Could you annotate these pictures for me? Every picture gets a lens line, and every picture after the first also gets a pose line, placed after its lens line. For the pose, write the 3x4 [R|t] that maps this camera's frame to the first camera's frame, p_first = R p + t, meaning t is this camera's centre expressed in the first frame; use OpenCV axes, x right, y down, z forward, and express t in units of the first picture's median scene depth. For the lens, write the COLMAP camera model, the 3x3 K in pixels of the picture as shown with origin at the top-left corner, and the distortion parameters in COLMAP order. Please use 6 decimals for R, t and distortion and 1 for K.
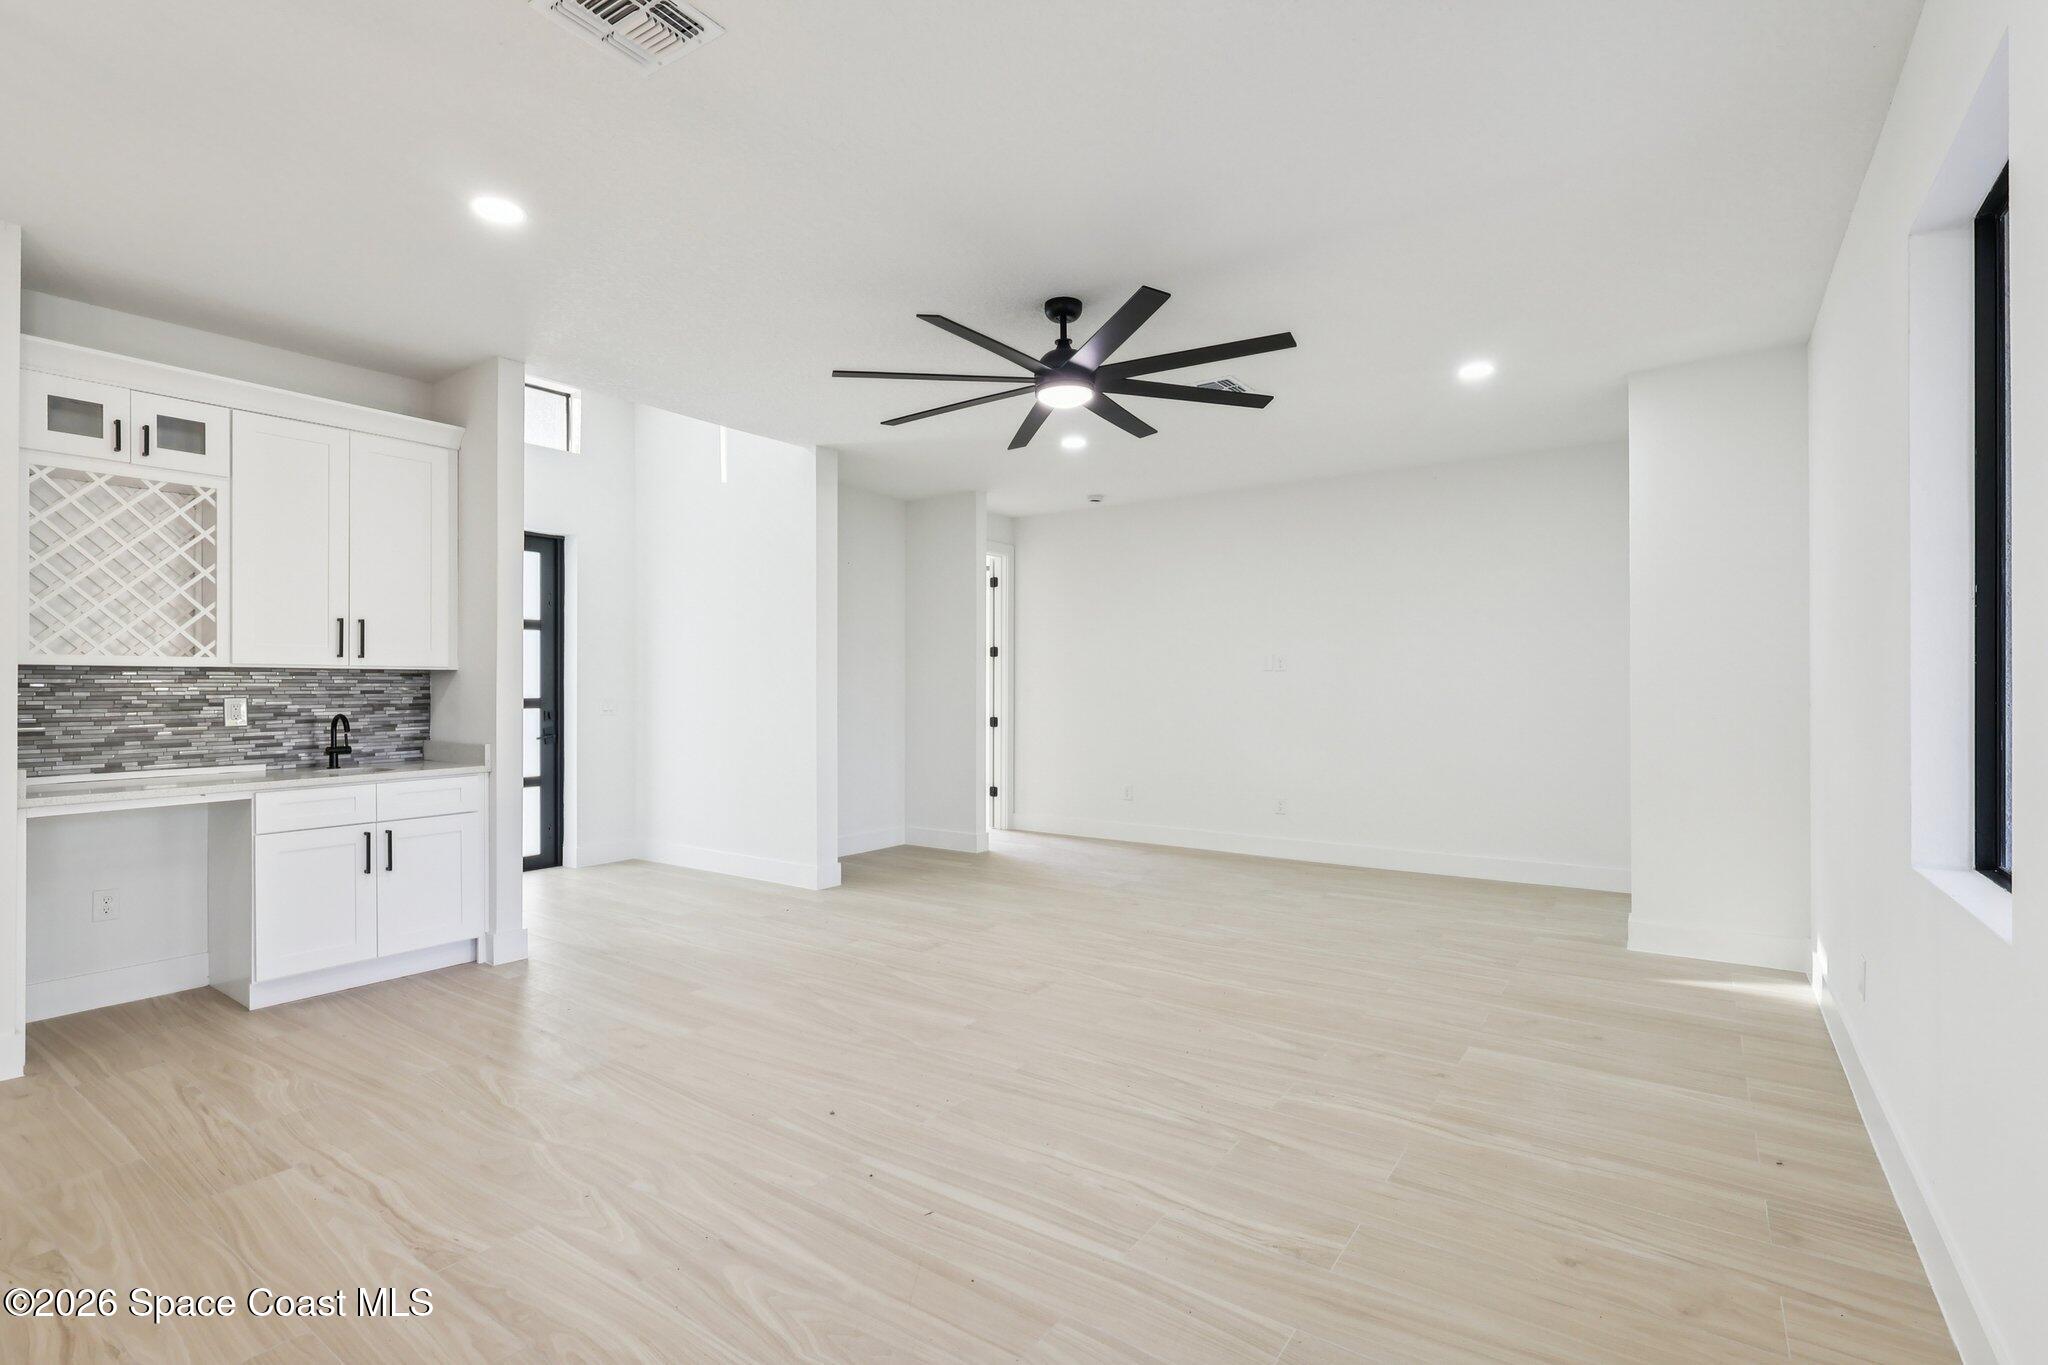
lens RADIAL K [[949.2, 0, 1037.0], [0, 949.2, 685.1], [0, 0, 1]] dist [-0.002201, 0.000088]
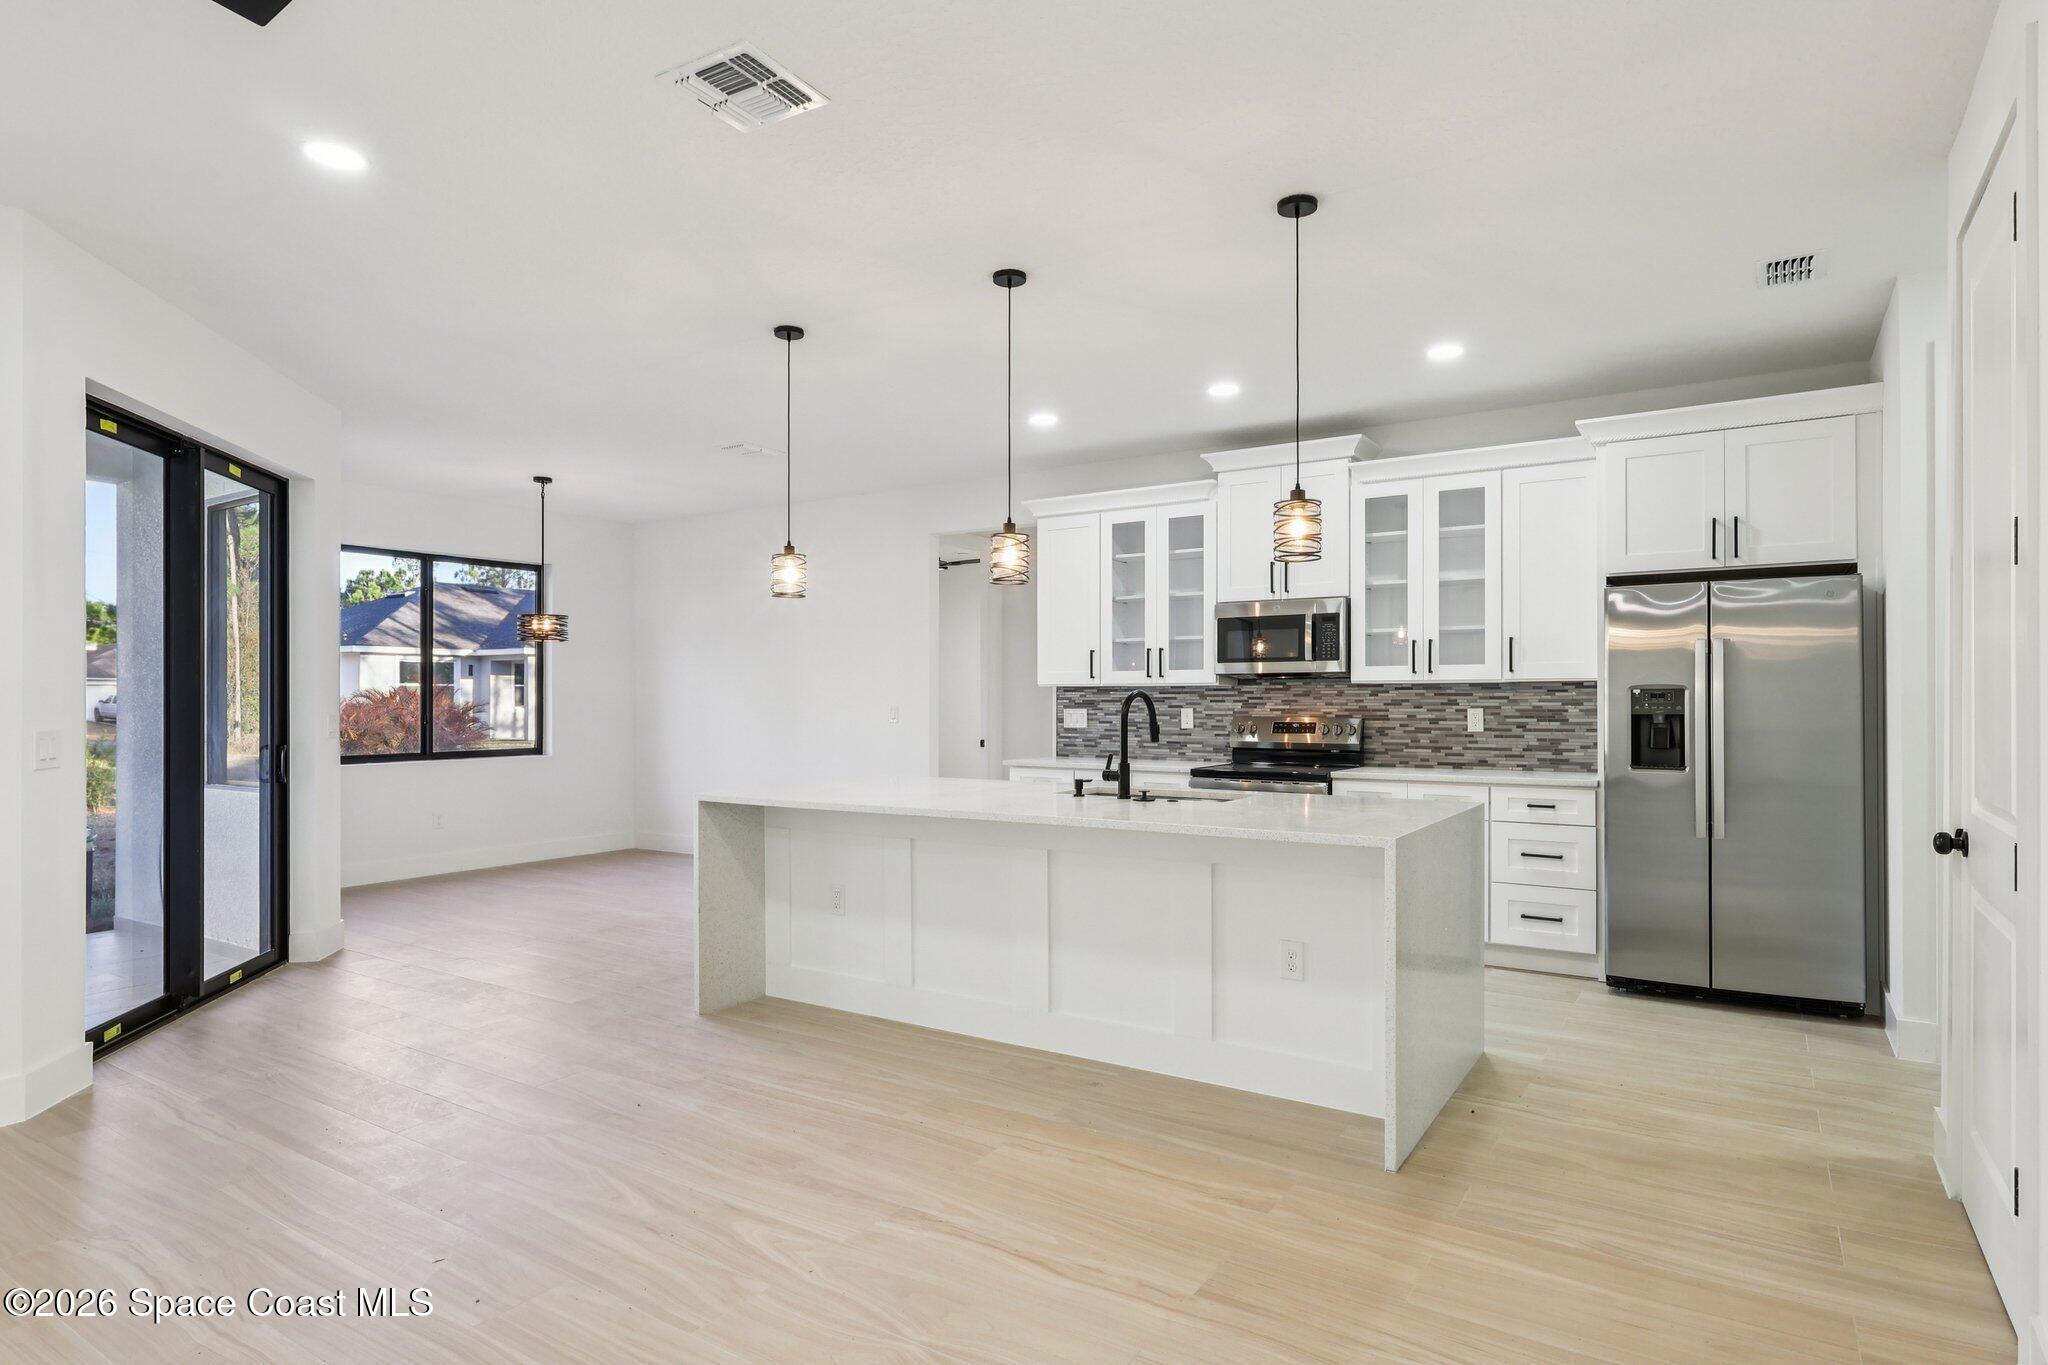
lens RADIAL K [[1096.8, 0, 1016.5], [0, 1096.8, 696.5], [0, 0, 1]] dist [-0.005007, 0.002518]
pose [[-0.999720, 0.000766, -0.023664, -0.383560], [0.000876, 0.999989, -0.004642, -0.001065], [0.023660, -0.004661, -0.999709, 1.217149]]
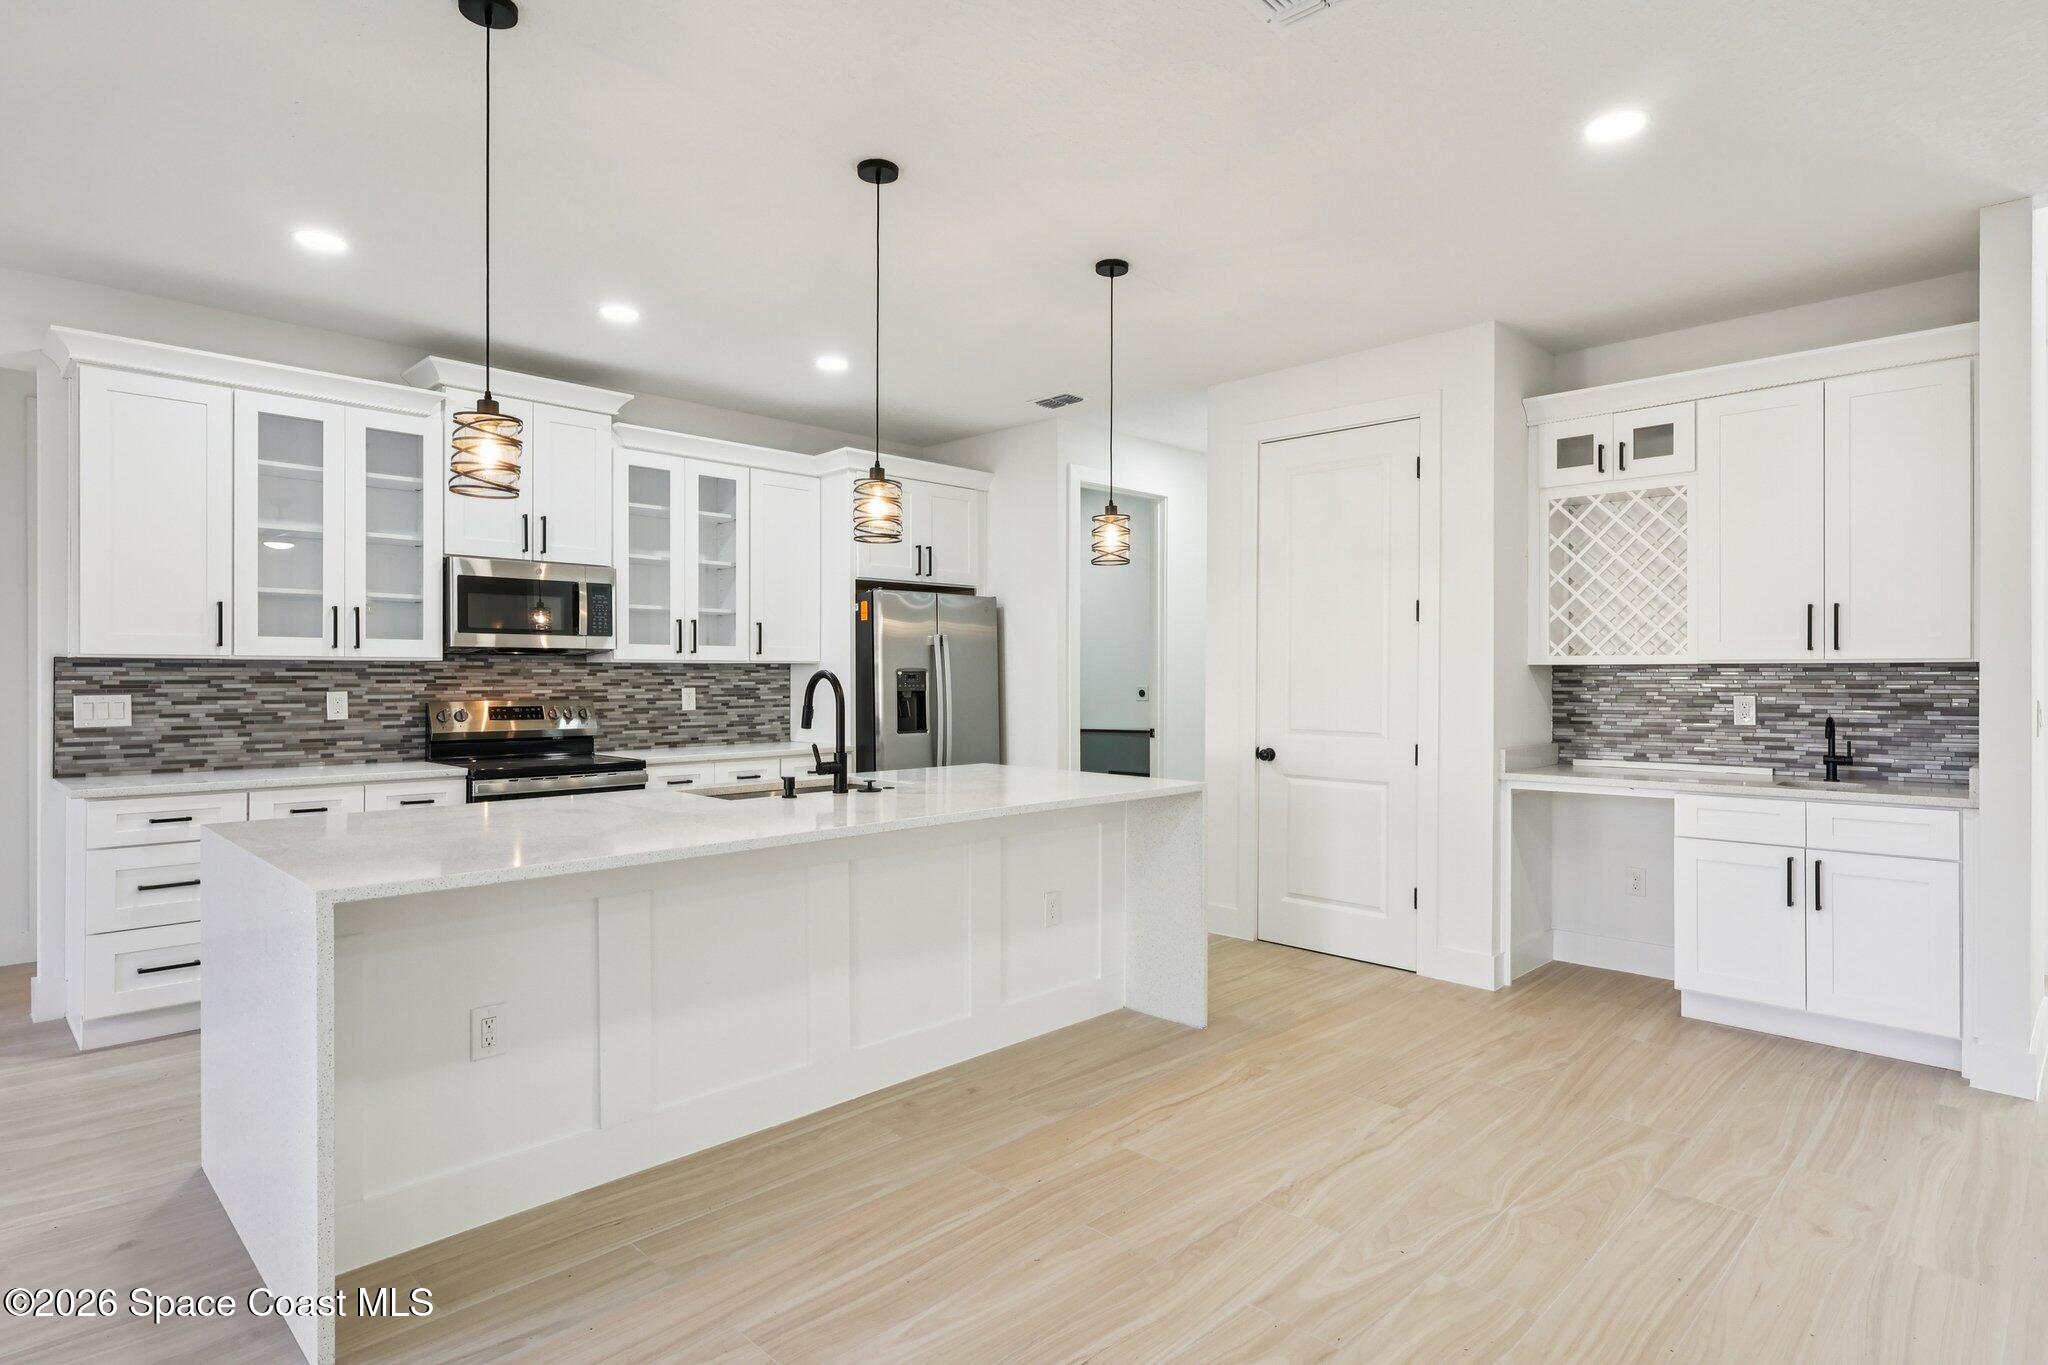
lens RADIAL K [[1096.8, 0, 1018.6], [0, 1096.8, 671.8], [0, 0, 1]] dist [-0.005007, 0.002518]
pose [[-0.177303, -0.004350, -0.984147, 0.370508], [0.001036, 0.999989, -0.004607, -0.006106], [0.984156, -0.001836, -0.177297, 0.490619]]
